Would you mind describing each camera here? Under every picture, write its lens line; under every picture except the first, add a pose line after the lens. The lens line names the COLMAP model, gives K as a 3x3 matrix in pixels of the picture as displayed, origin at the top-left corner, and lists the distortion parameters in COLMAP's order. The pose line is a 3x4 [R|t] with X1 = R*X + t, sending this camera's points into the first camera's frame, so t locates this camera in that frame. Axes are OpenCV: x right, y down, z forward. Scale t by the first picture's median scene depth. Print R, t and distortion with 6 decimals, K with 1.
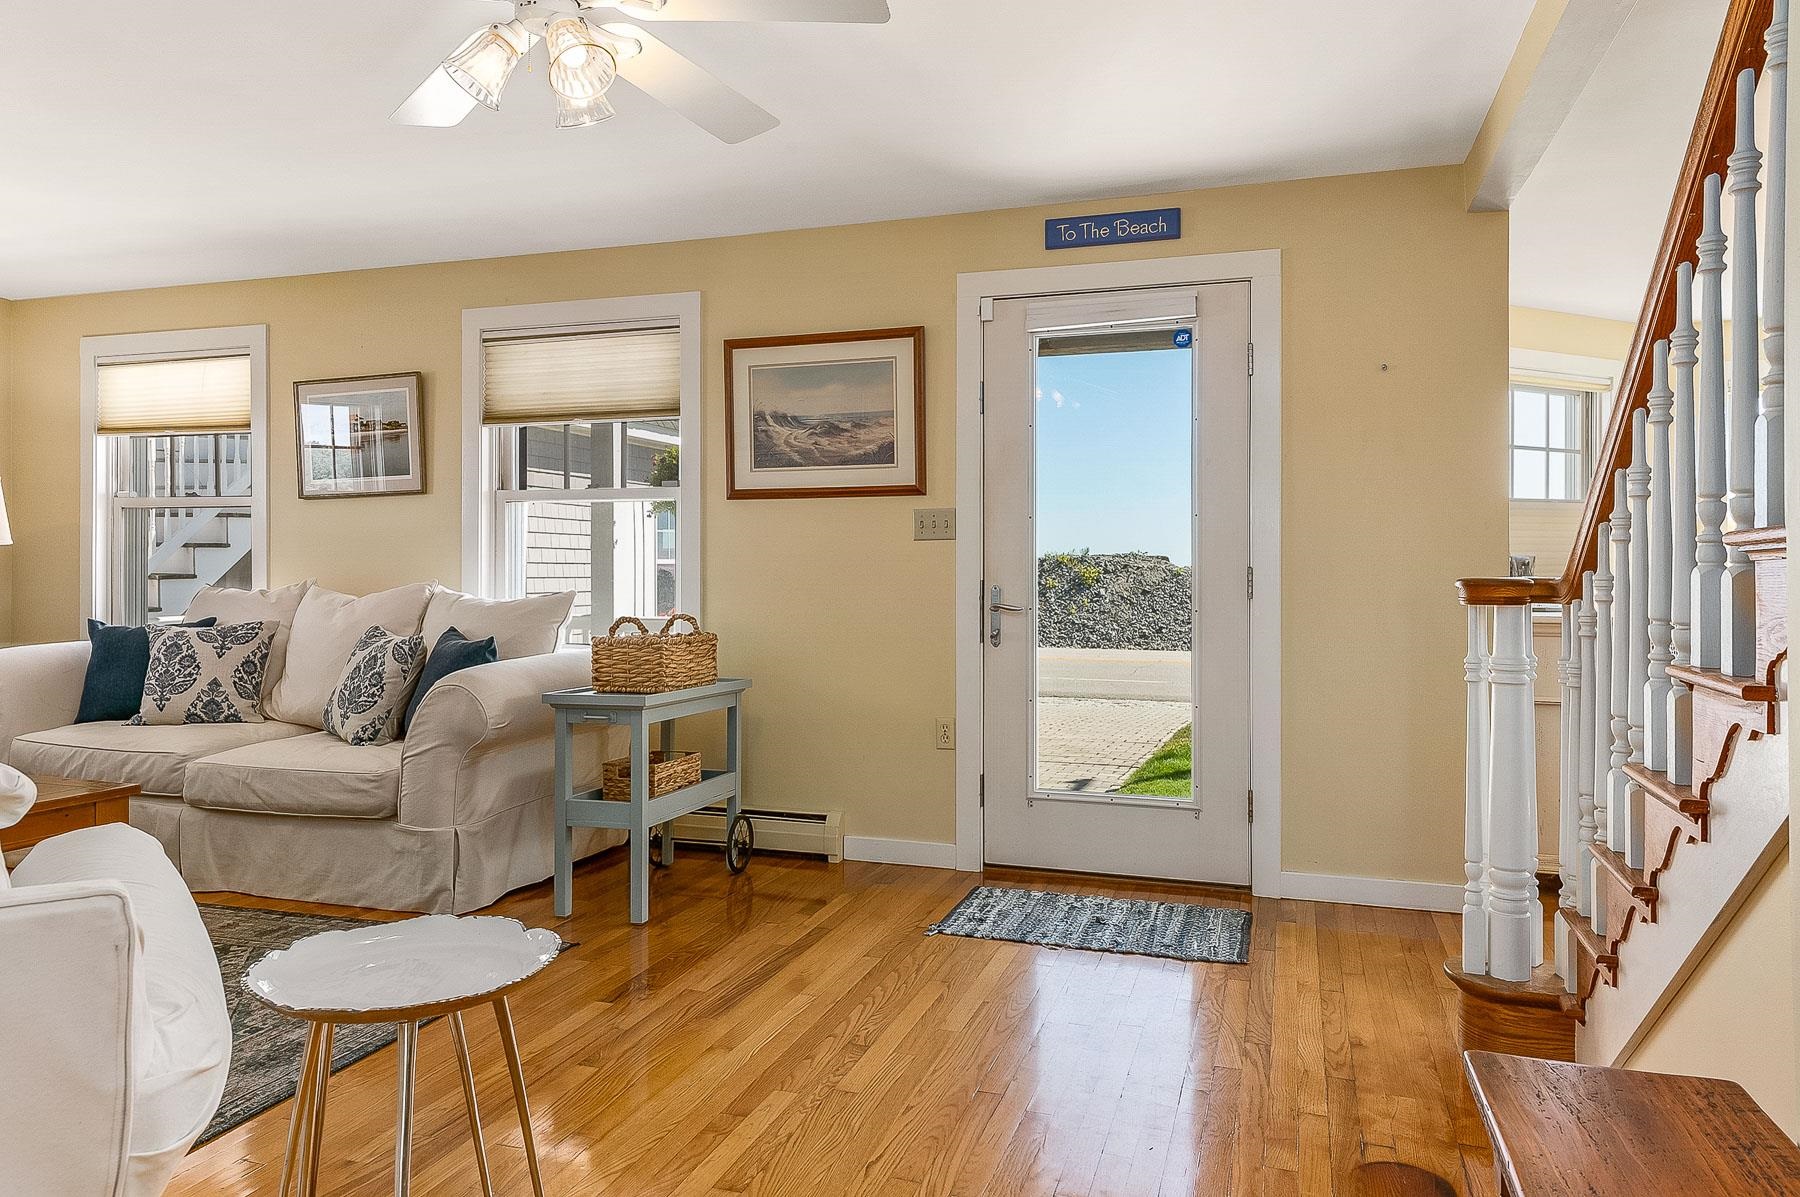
lens RADIAL K [[1198.2, 0, 908.2], [0, 1198.2, 577.6], [0, 0, 1]] dist [0.011094, -0.003003]
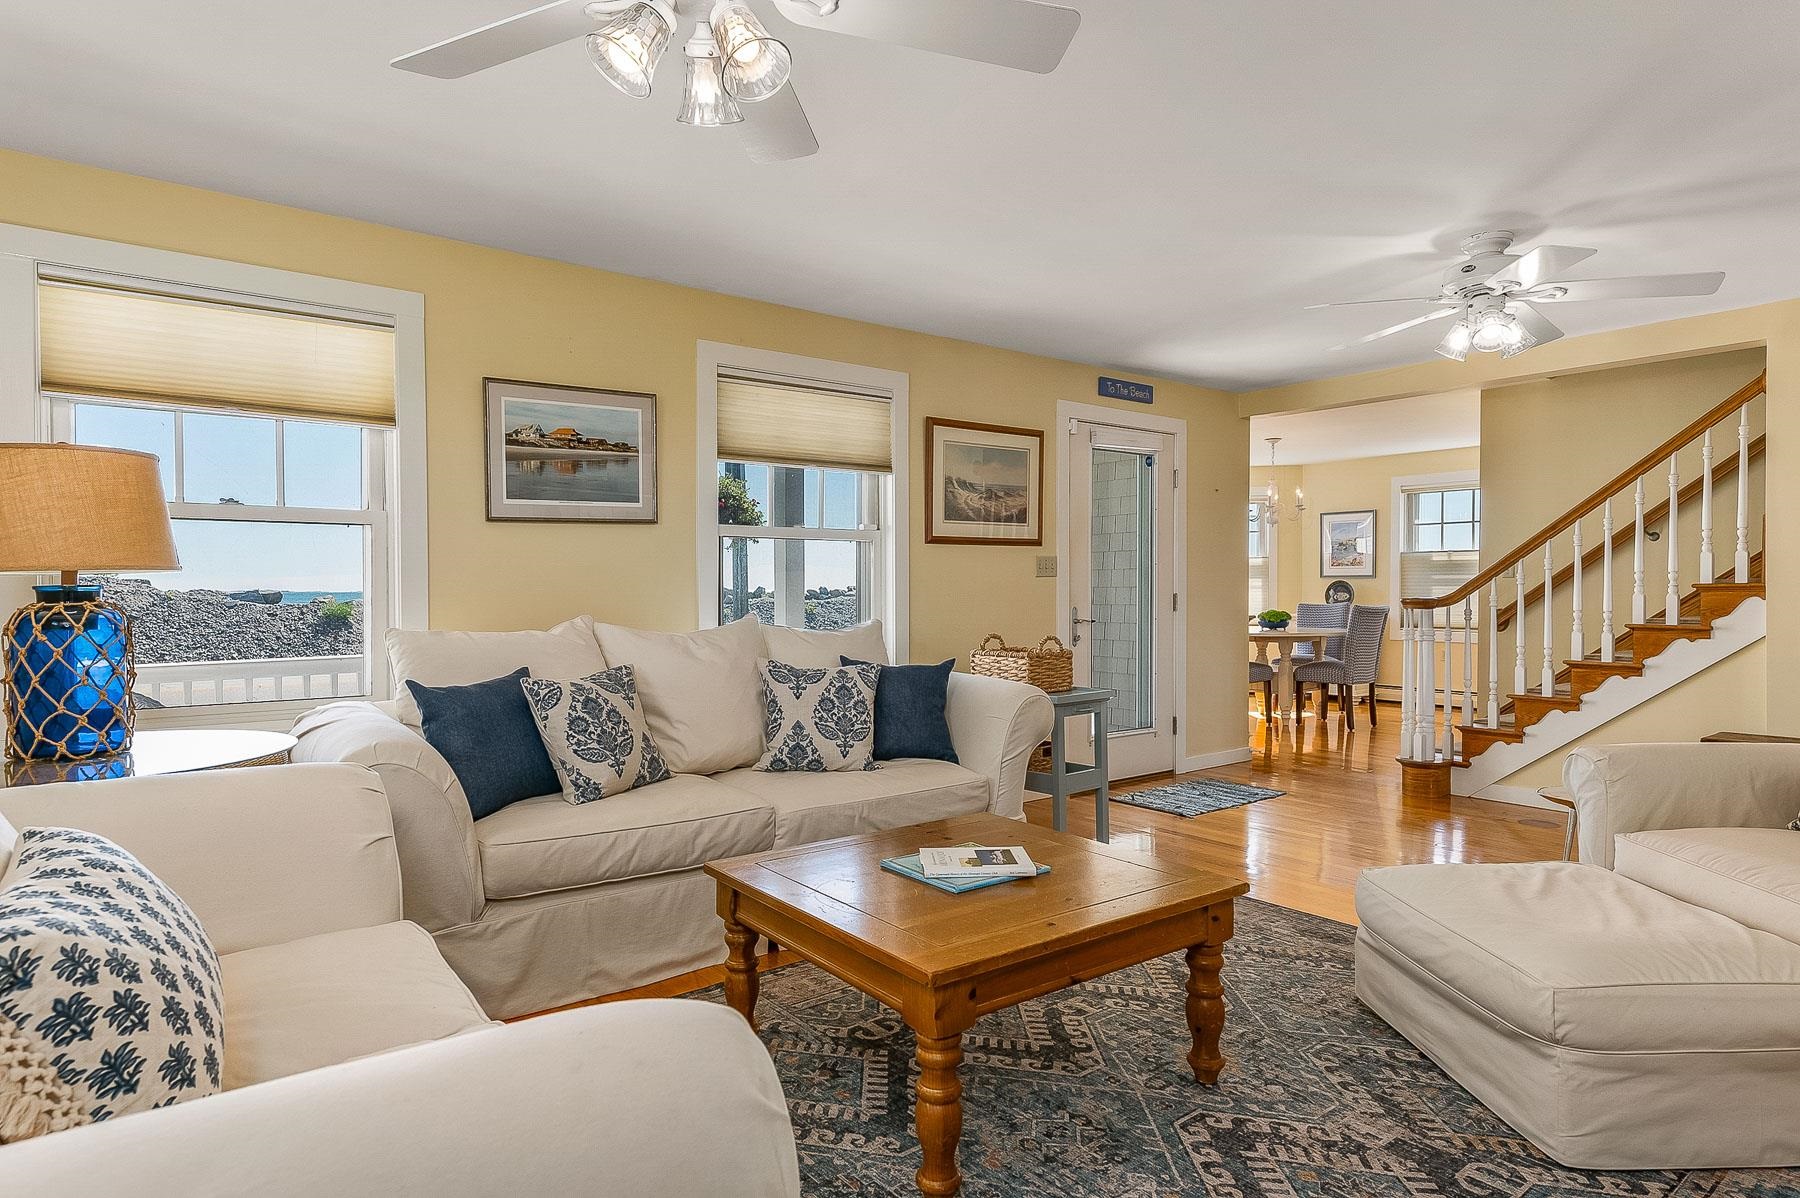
lens RADIAL K [[1007.3, 0, 911.9], [0, 1007.3, 610.3], [0, 0, 1]] dist [0.013283, -0.000671]
pose [[0.554654, -0.023754, 0.831742, -1.084437], [0.012904, 0.999718, 0.019946, -0.016860], [-0.831981, -0.000330, 0.554804, 0.440819]]
